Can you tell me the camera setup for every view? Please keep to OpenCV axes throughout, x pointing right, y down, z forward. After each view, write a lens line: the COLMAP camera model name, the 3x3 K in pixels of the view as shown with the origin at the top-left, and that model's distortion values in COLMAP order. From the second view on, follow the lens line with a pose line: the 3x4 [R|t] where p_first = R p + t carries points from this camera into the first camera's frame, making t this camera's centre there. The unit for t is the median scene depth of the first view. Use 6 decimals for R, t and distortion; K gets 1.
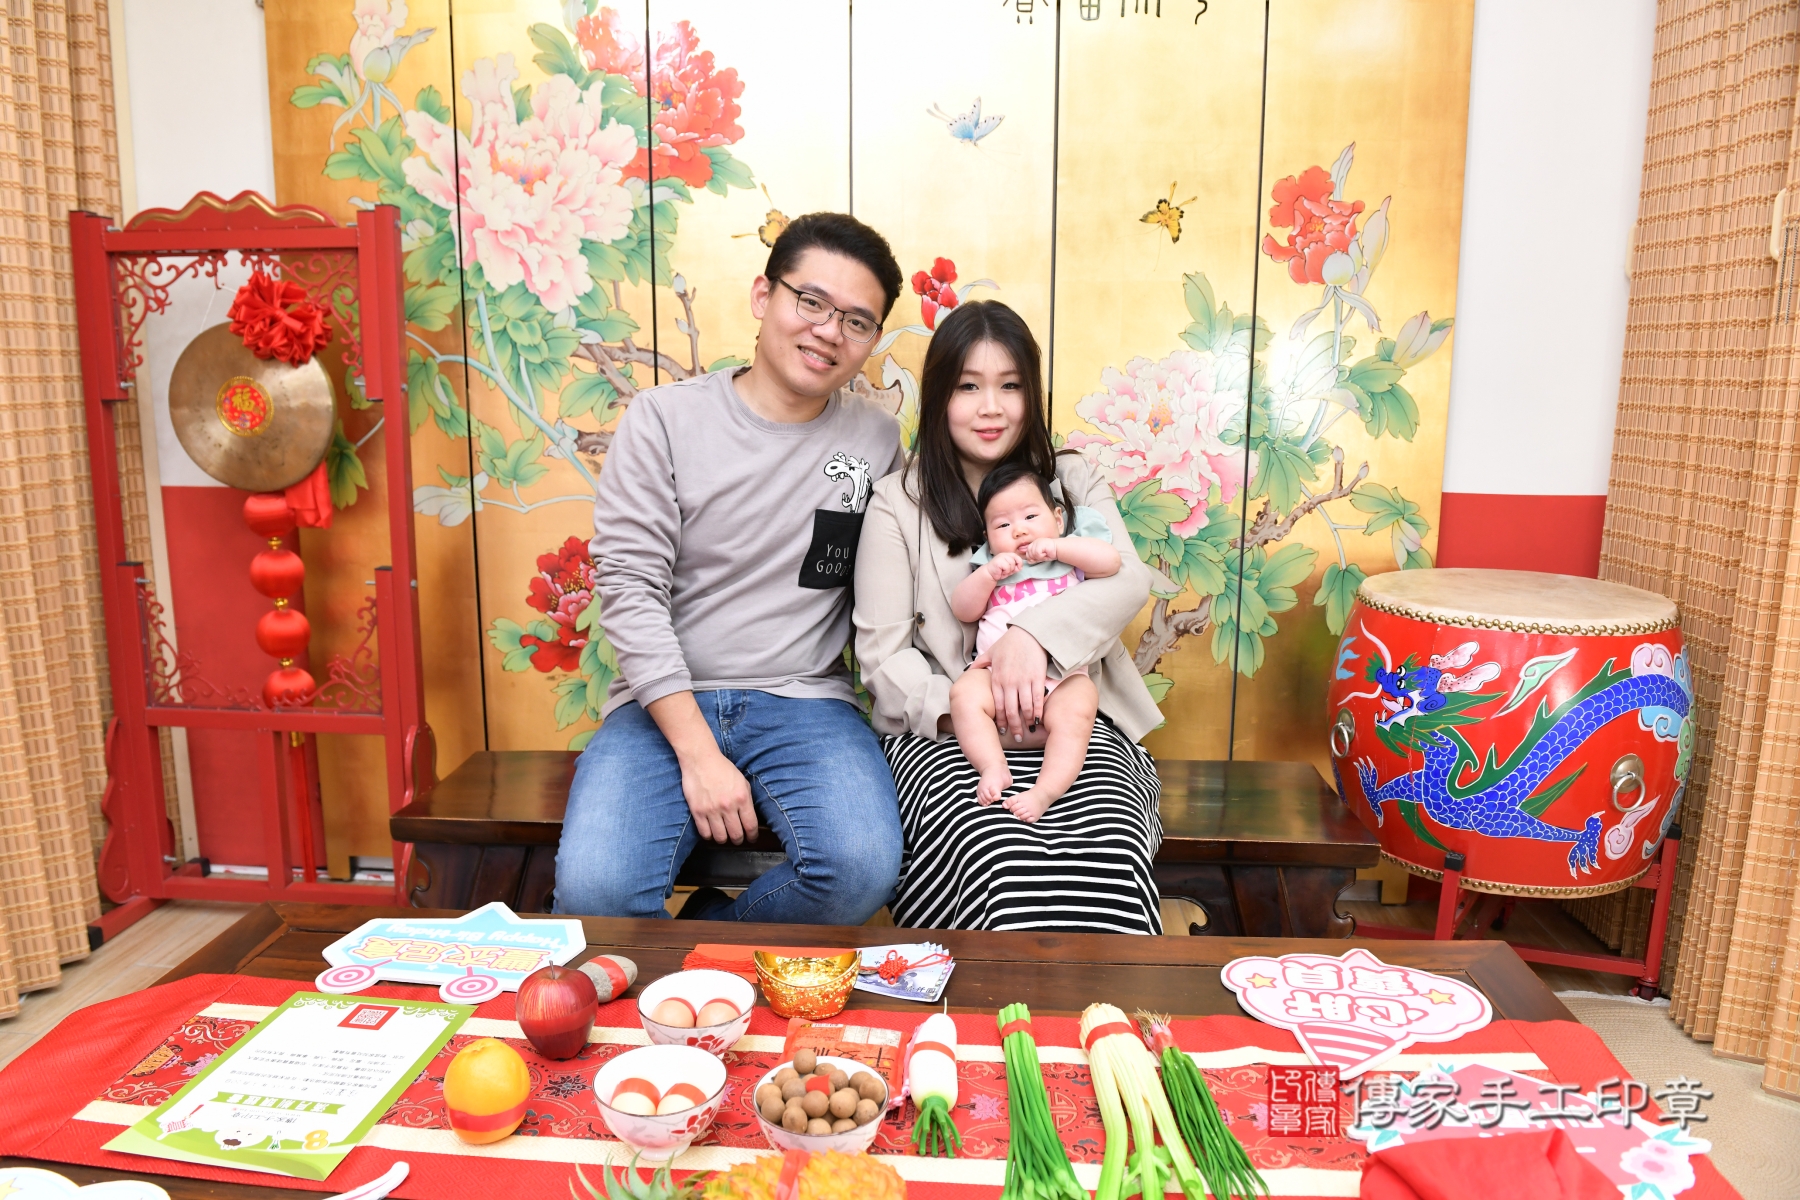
lens RADIAL K [[1260.0, 0, 894.0], [0, 1260.0, 608.2], [0, 0, 1]] dist [-0.053814, -0.001558]
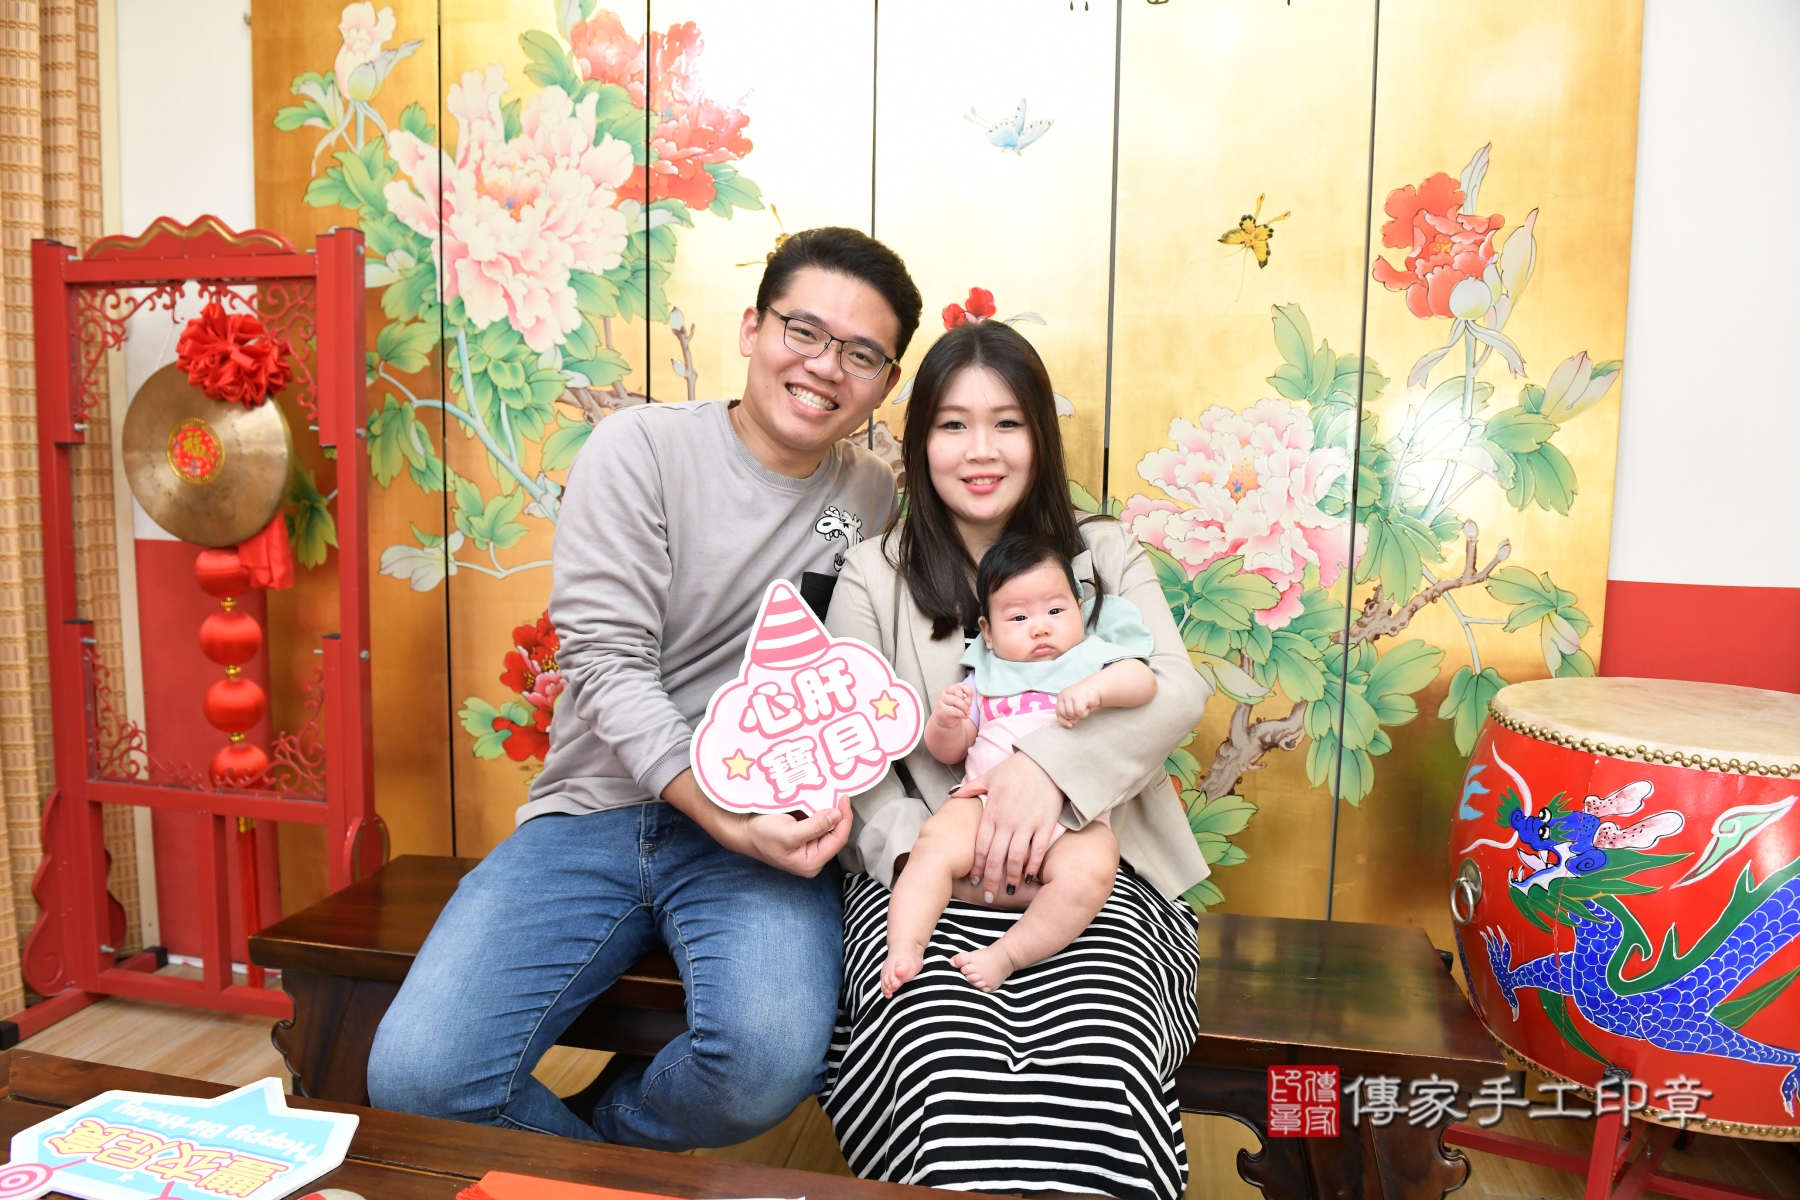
lens RADIAL K [[1248.2, 0, 891.3], [0, 1248.2, 602.8], [0, 0, 1]] dist [-0.056919, 0.002101]
pose [[0.991536, 0.026795, -0.127037, 0.091586], [-0.035330, 0.997232, -0.065419, -0.012308], [0.124933, 0.069353, 0.989738, 0.182788]]
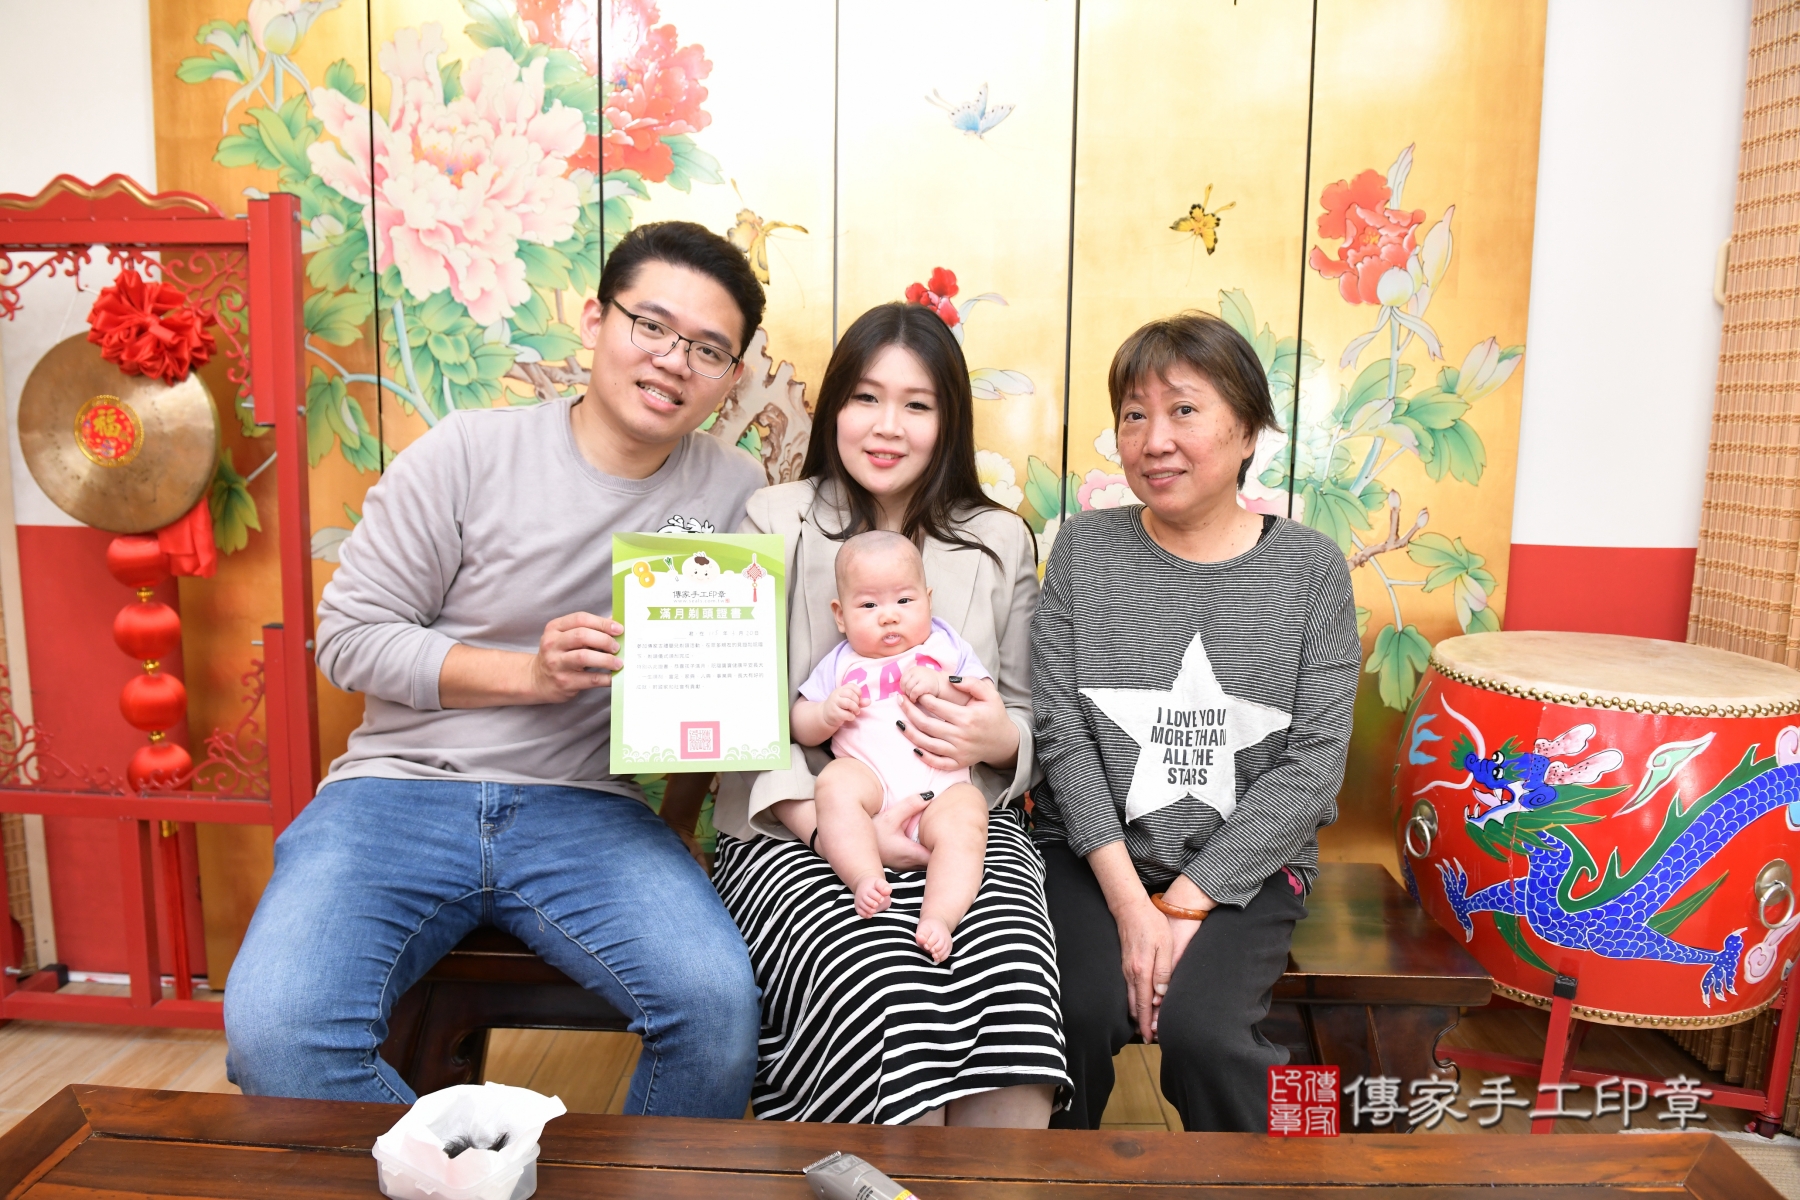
lens RADIAL K [[1255.0, 0, 891.4], [0, 1255.0, 602.7], [0, 0, 1]] dist [-0.056274, 0.002217]
pose [[0.999223, 0.005051, 0.039098, -0.027984], [-0.003559, 0.999266, -0.038139, -0.017240], [-0.039262, 0.037970, 0.998507, 0.154883]]
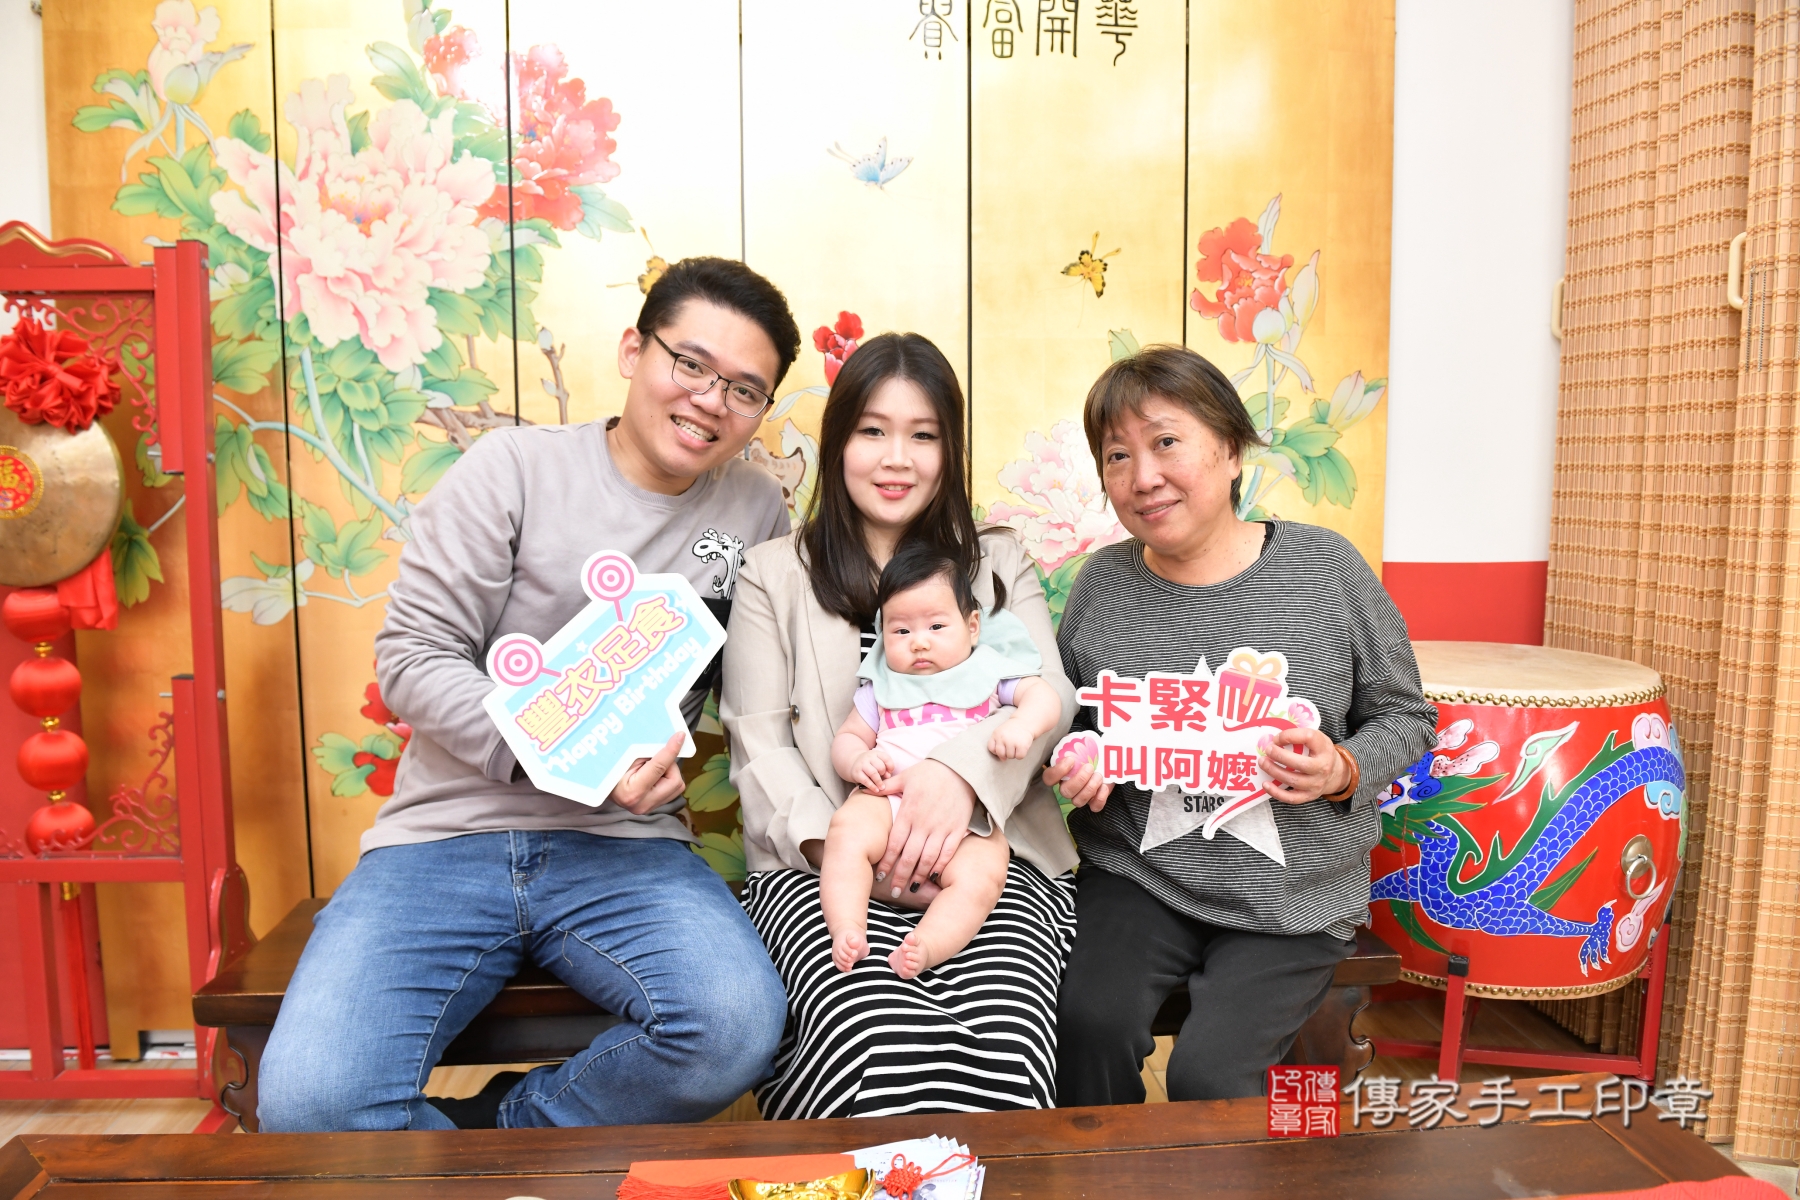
lens RADIAL K [[1248.0, 0, 895.1], [0, 1248.0, 605.0], [0, 0, 1]] dist [-0.057648, 0.003060]
pose [[0.989508, -0.022924, 0.142649, -0.058775], [0.034260, 0.996402, -0.077523, -0.000550], [-0.140359, 0.081597, 0.986733, 0.135663]]
